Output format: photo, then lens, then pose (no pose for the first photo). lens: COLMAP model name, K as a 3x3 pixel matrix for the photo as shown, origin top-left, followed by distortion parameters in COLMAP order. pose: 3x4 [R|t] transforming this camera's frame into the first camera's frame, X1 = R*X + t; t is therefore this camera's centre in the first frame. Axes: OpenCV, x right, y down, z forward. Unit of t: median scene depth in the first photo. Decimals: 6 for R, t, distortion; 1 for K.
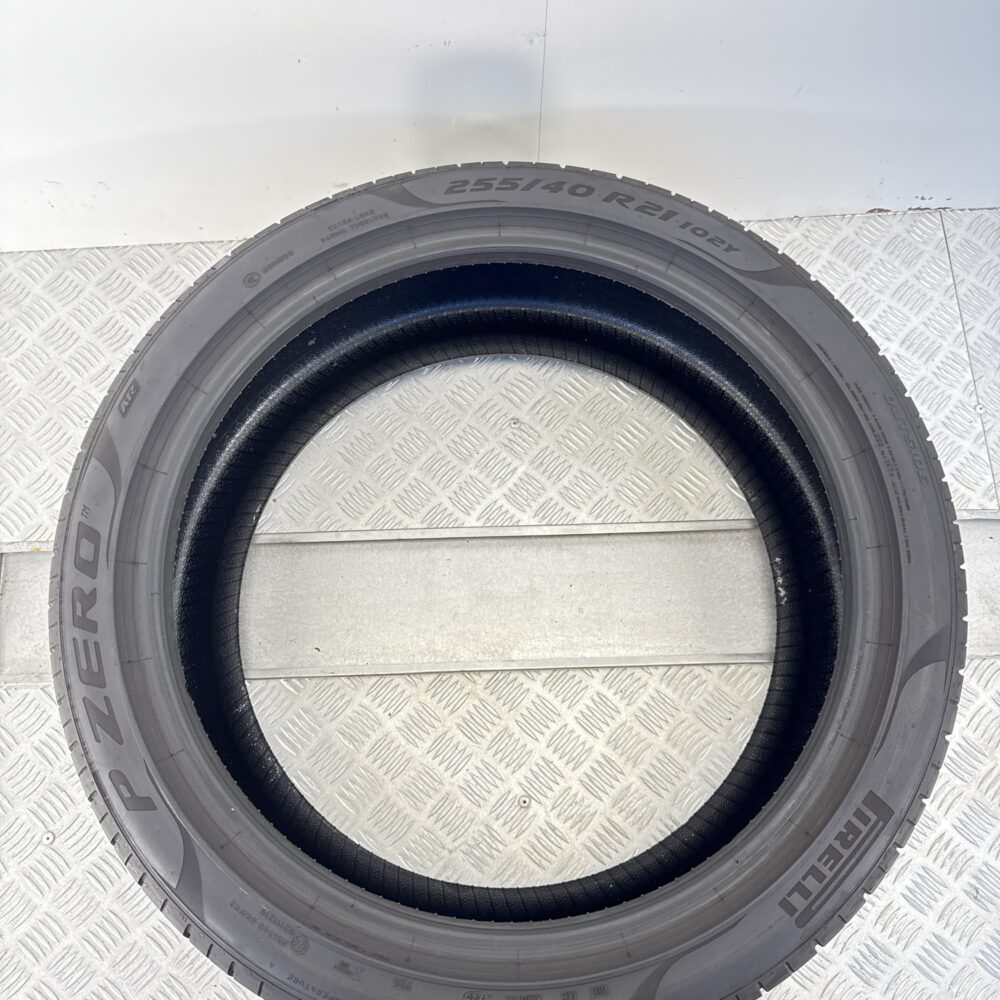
lens RADIAL K [[916.3, 0, 515.9], [0, 916.3, 499.9], [0, 0, 1]] dist [0.130471, -0.306178]
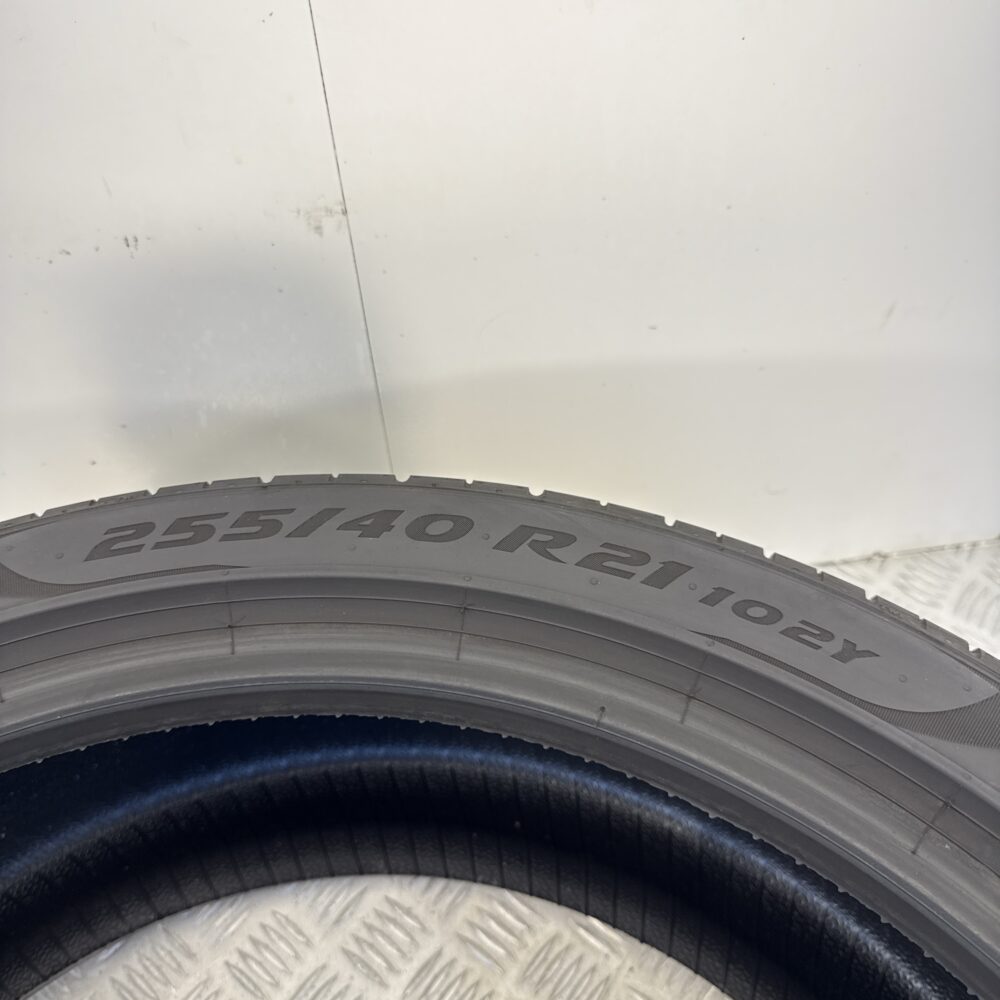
lens RADIAL K [[916.3, 0, 515.9], [0, 916.3, 499.9], [0, 0, 1]] dist [0.130471, -0.306178]
pose [[0.997515, -0.063672, 0.030167, 0.091308], [0.070266, 0.930554, -0.359350, -0.200606], [-0.005192, 0.360577, 0.932715, 0.626058]]
